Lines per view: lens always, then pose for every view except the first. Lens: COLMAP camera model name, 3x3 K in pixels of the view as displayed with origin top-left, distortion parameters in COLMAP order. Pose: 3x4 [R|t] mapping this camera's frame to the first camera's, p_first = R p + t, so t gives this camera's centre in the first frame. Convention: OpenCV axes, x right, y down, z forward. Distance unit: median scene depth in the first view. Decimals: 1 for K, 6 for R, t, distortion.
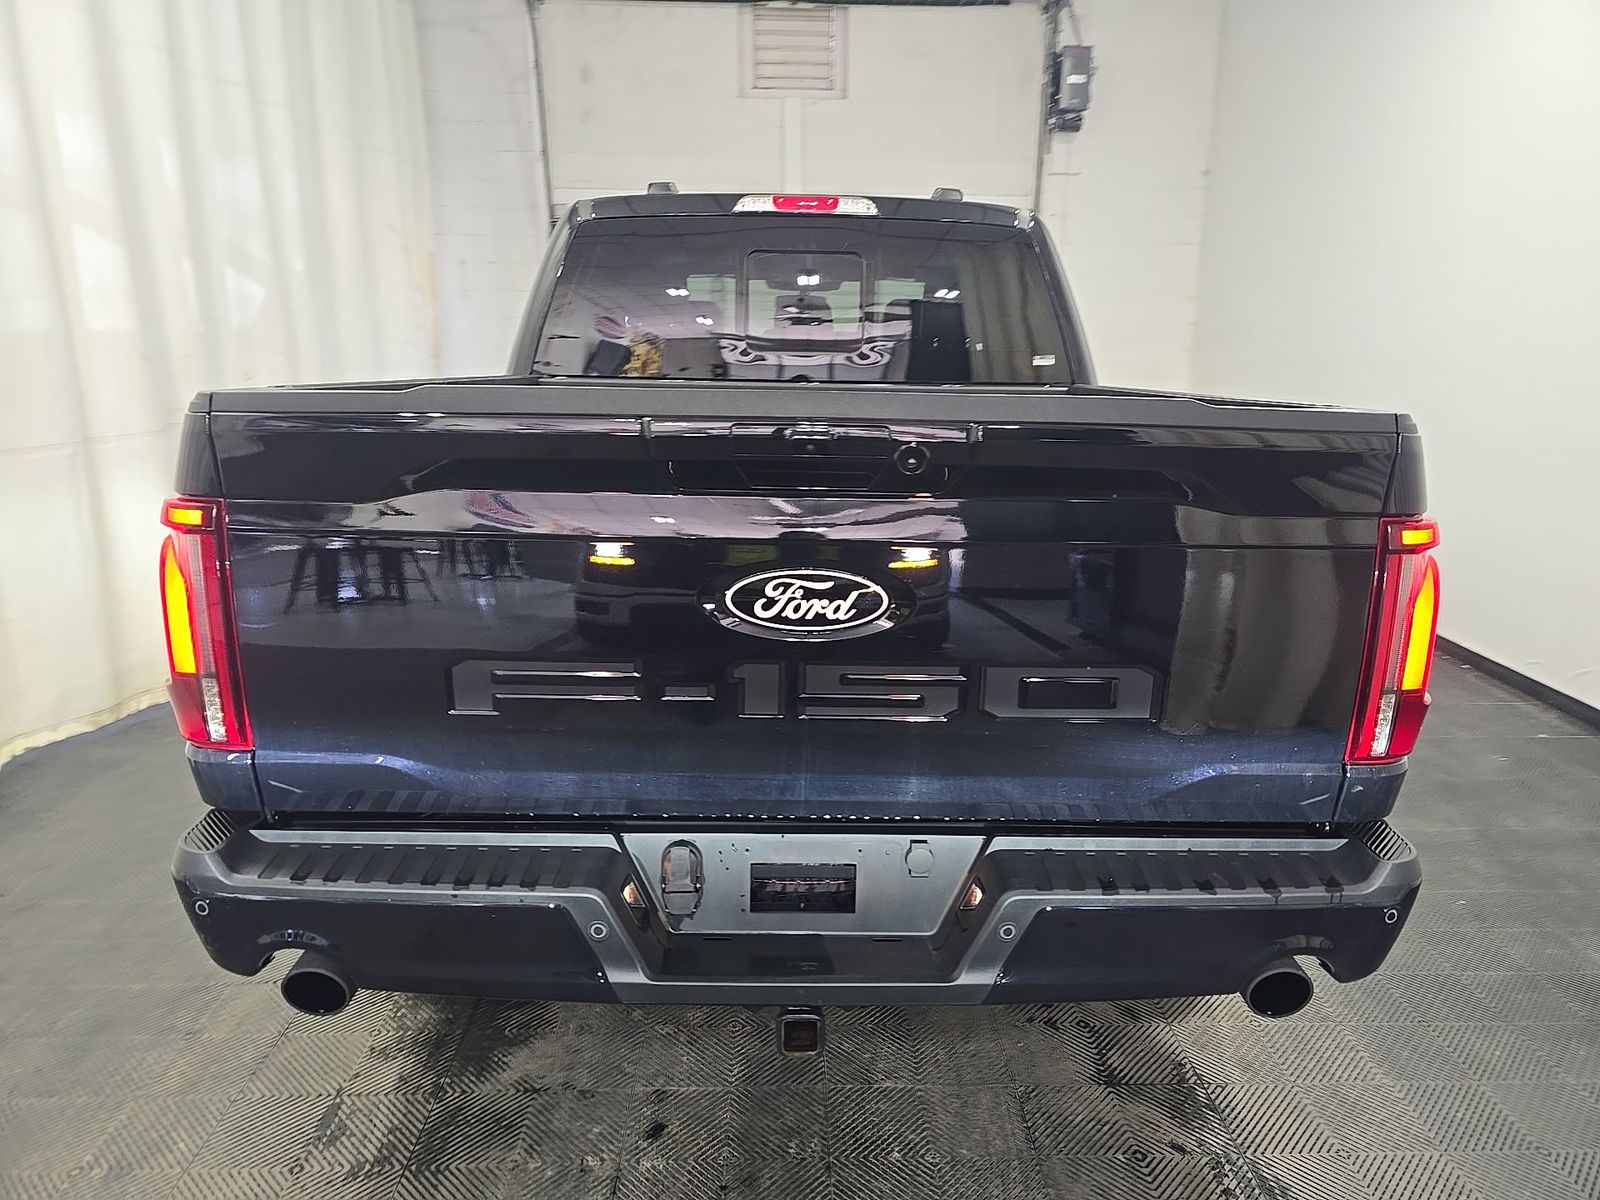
lens RADIAL K [[1072.5, 0, 800.0], [0, 1072.5, 600.0], [0, 0, 1]] dist [0.010358, 0.002745]
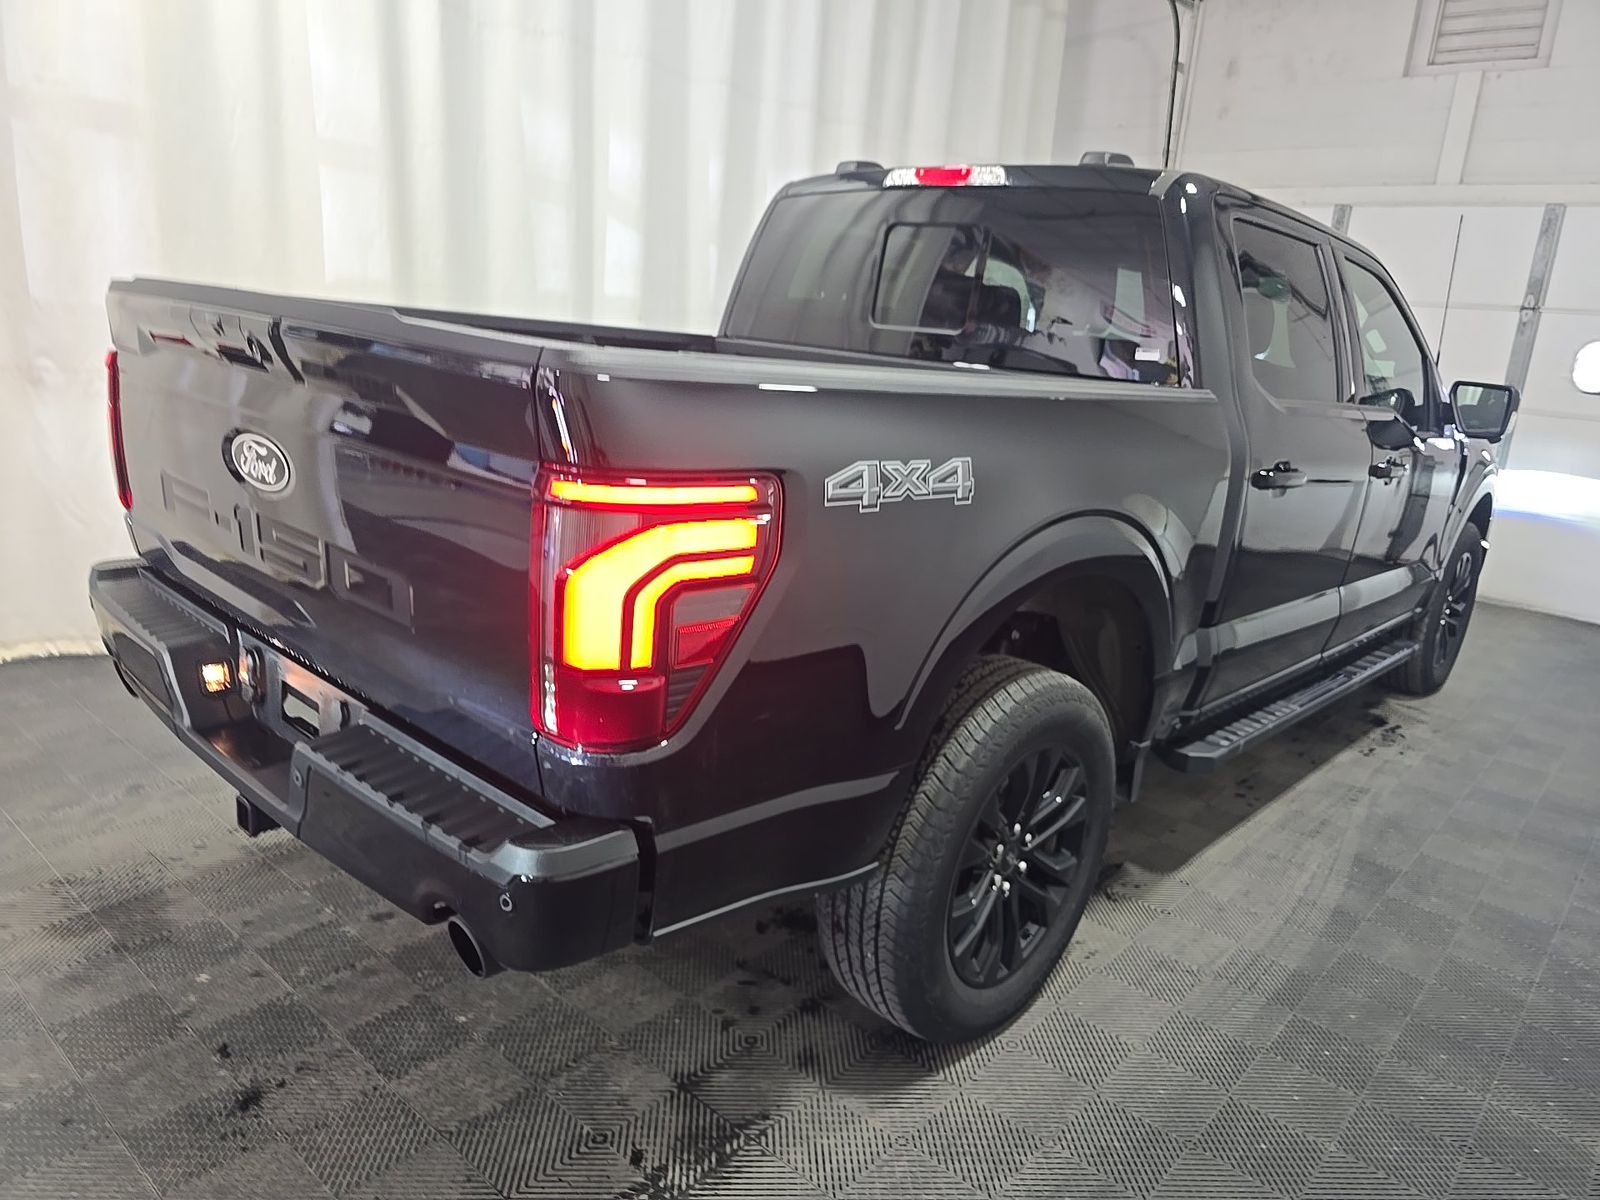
lens RADIAL K [[1088.9, 0, 828.2], [0, 1088.9, 601.6], [0, 0, 1]] dist [0.000885, -0.005328]
pose [[0.744778, 0.208212, -0.633998, 0.627158], [-0.220670, 0.973472, 0.060471, -0.032402], [0.629771, 0.094867, 0.770966, 0.217362]]
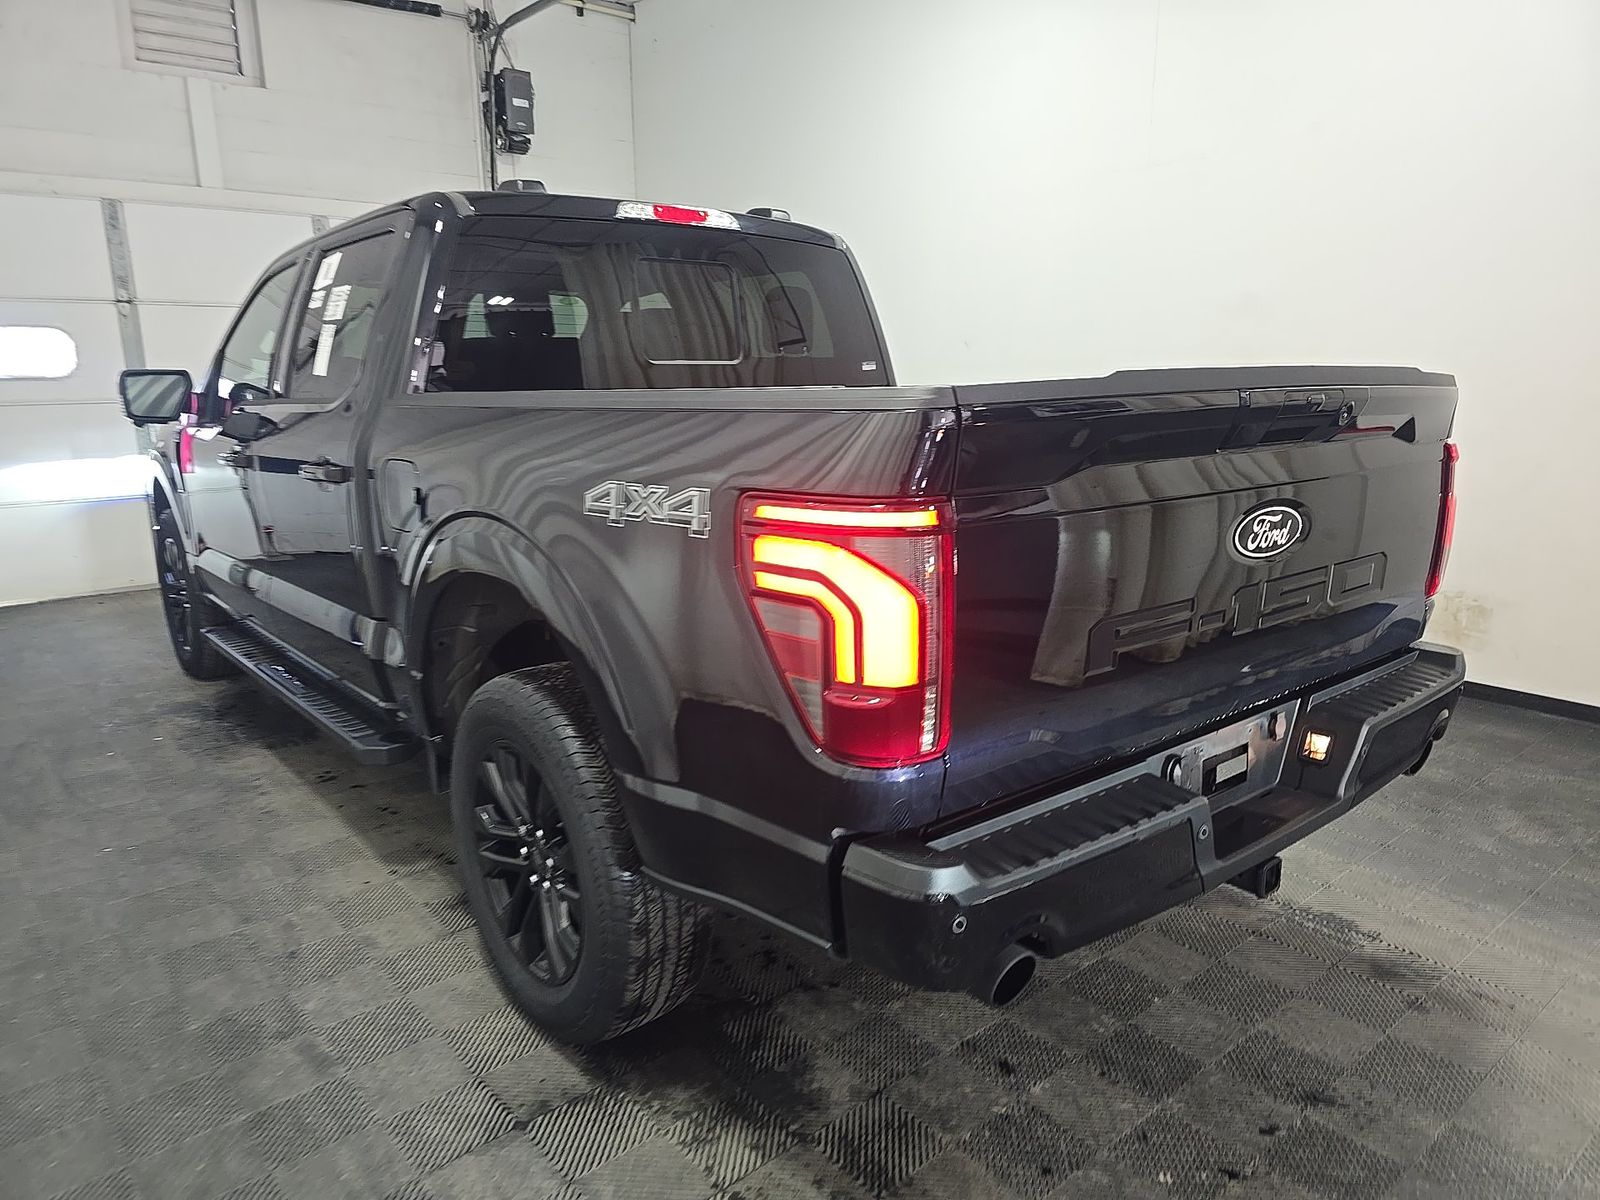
lens RADIAL K [[1088.9, 0, 828.2], [0, 1088.9, 601.6], [0, 0, 1]] dist [0.000885, -0.005328]
pose [[0.767190, -0.149338, 0.623793, -0.579065], [0.164219, 0.985836, 0.034042, -0.022892], [-0.620042, 0.076322, 0.780848, 0.143821]]
